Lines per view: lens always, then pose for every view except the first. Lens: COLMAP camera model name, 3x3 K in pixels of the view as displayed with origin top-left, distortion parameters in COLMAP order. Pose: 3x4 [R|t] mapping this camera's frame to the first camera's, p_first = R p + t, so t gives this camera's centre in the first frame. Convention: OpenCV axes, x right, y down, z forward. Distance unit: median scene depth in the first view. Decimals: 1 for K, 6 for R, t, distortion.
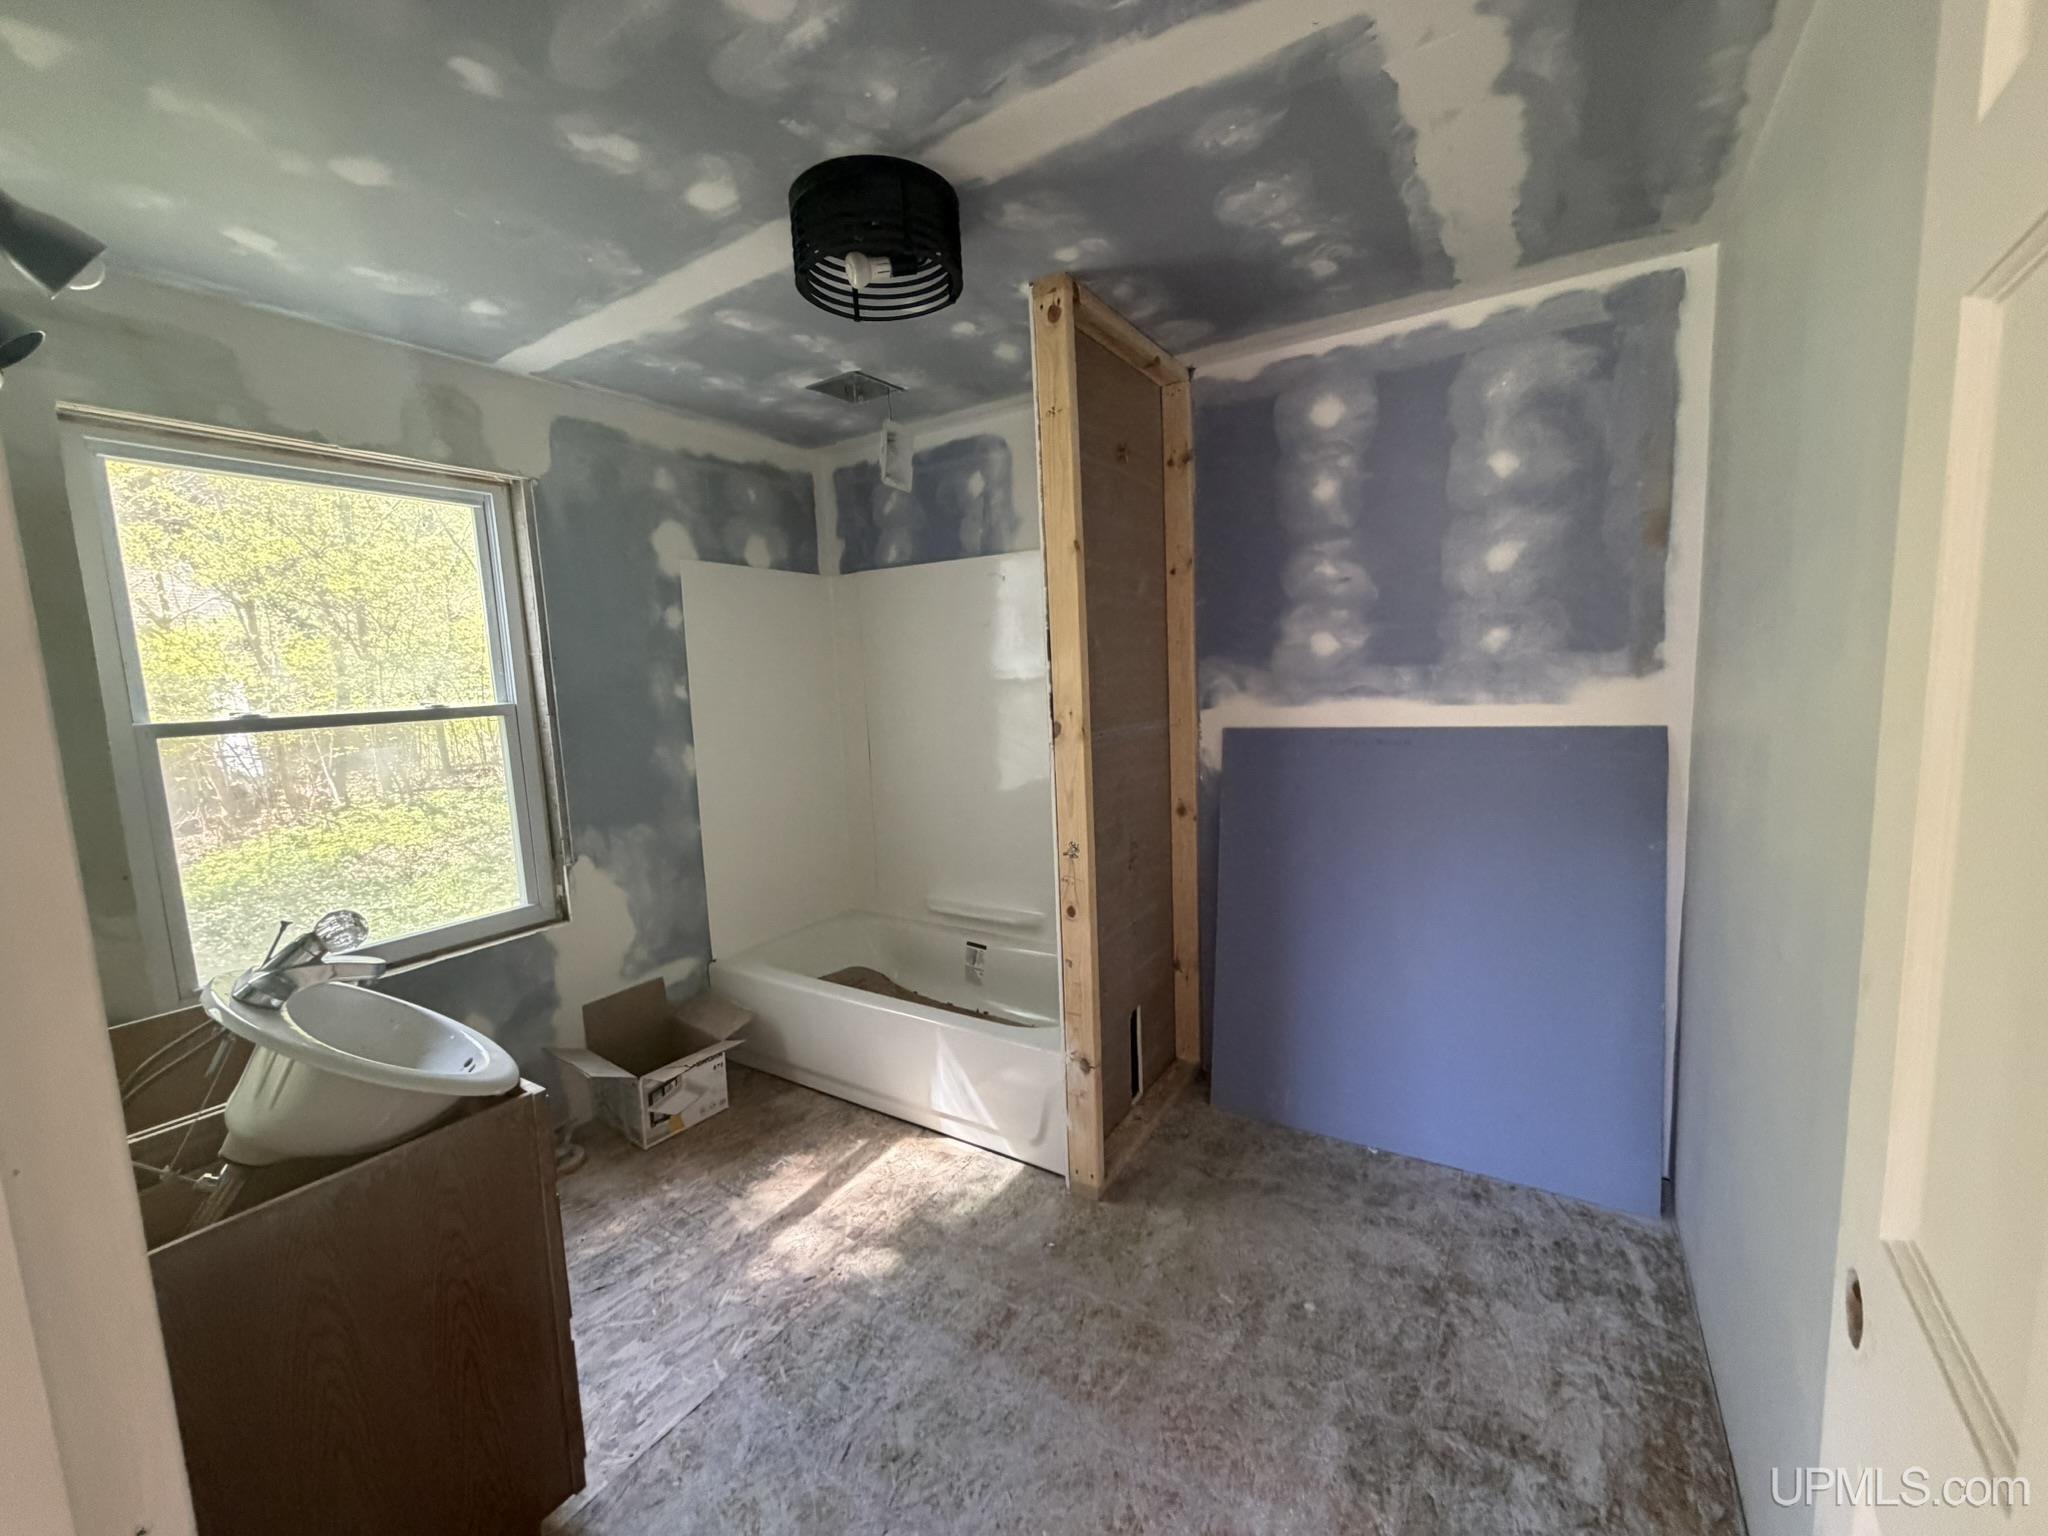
lens RADIAL K [[814.0, 0, 1024.0], [0, 814.0, 768.0], [0, 0, 1]] dist [0.000511, 0.000325]
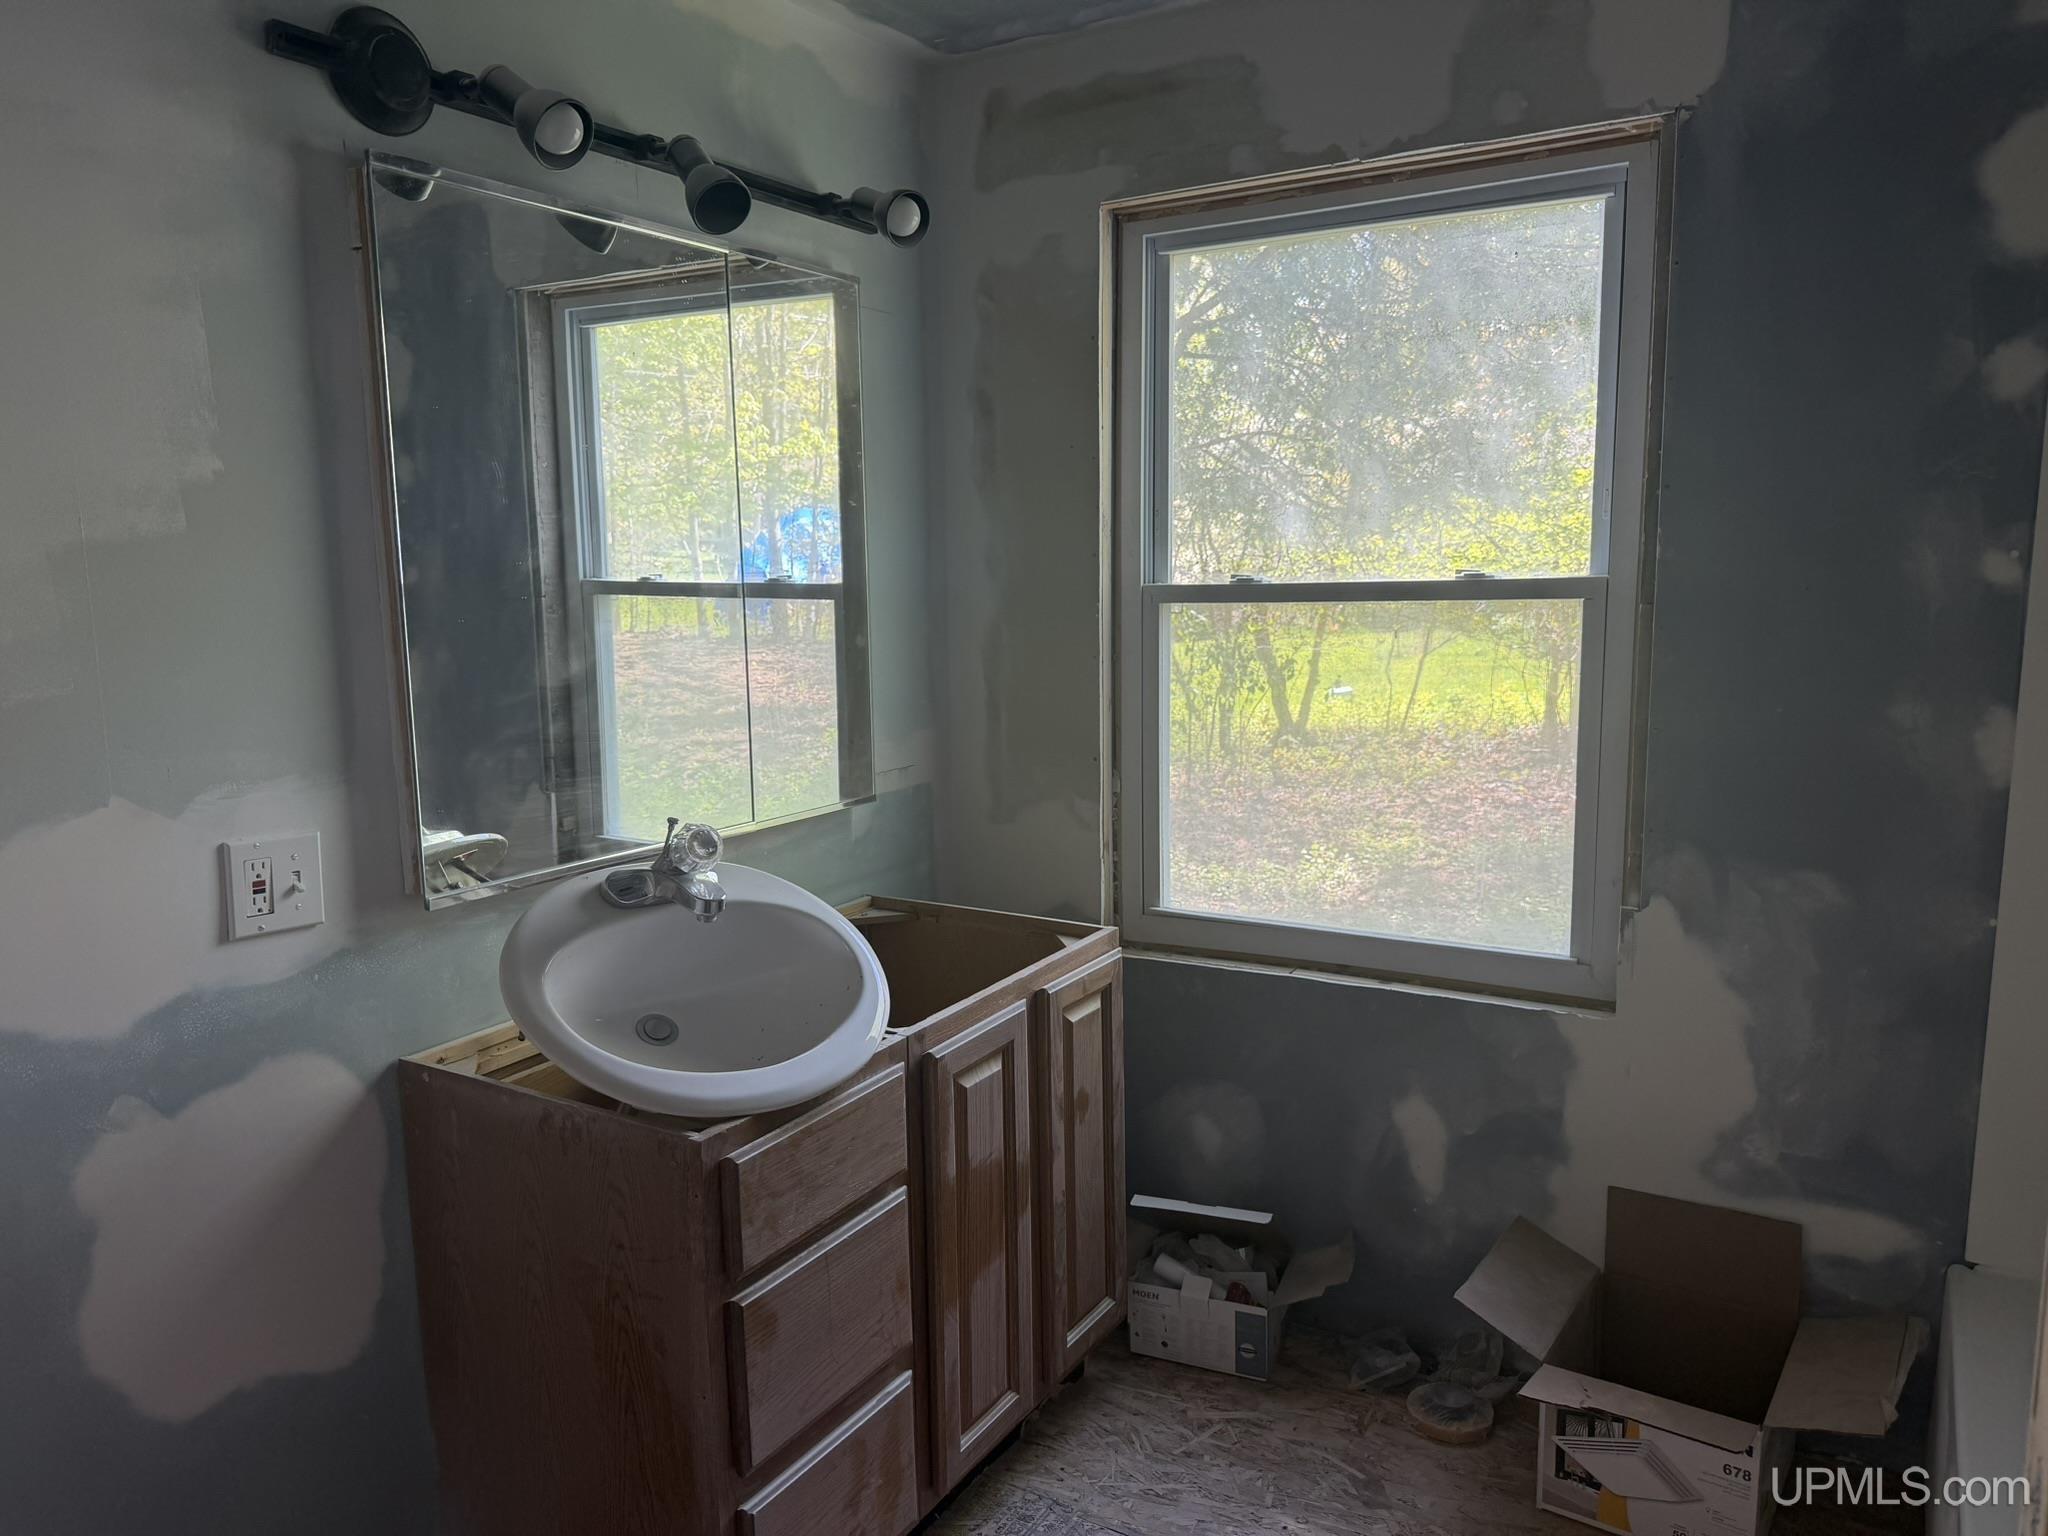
lens RADIAL K [[1454.9, 0, 1028.0], [0, 1454.9, 795.2], [0, 0, 1]] dist [0.040130, 0.000354]
pose [[0.053611, 0.194324, -0.979471, 0.296582], [-0.111889, 0.975874, 0.187486, -0.078337], [0.992273, 0.099541, 0.074060, 0.577330]]
